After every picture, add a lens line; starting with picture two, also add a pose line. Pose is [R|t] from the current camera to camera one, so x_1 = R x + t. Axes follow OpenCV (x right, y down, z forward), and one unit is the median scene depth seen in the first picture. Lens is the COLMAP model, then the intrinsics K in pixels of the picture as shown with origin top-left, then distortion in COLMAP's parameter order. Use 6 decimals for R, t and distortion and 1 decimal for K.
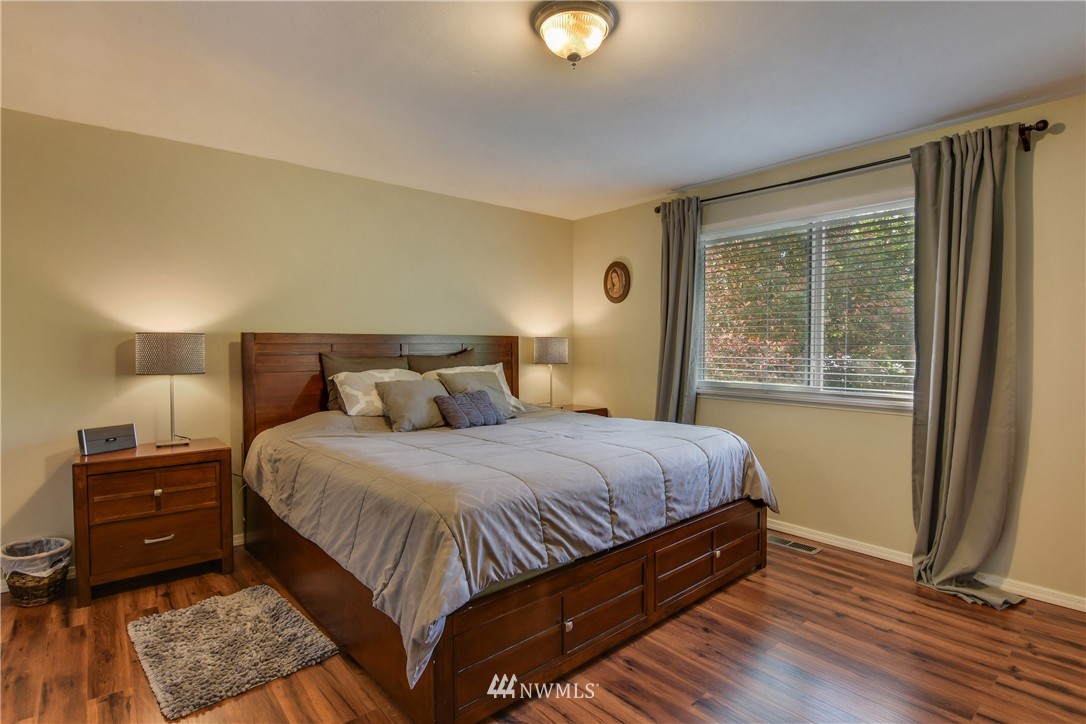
lens RADIAL K [[551.0, 0, 549.7], [0, 551.0, 361.2], [0, 0, 1]] dist [-0.011786, -0.007164]
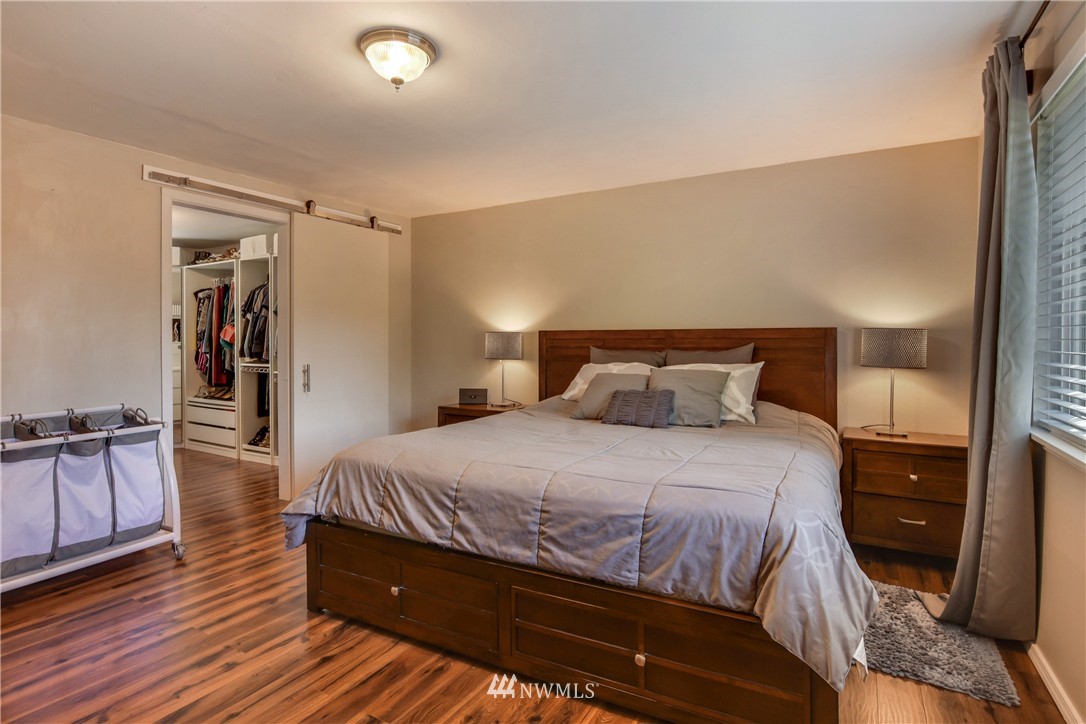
lens RADIAL K [[551.0, 0, 554.2], [0, 551.0, 356.9], [0, 0, 1]] dist [-0.011786, -0.007164]
pose [[0.333137, 0.027729, -0.942471, 1.074522], [-0.025439, 0.999468, 0.020414, -0.023143], [0.942535, 0.017175, 0.333665, 0.837145]]
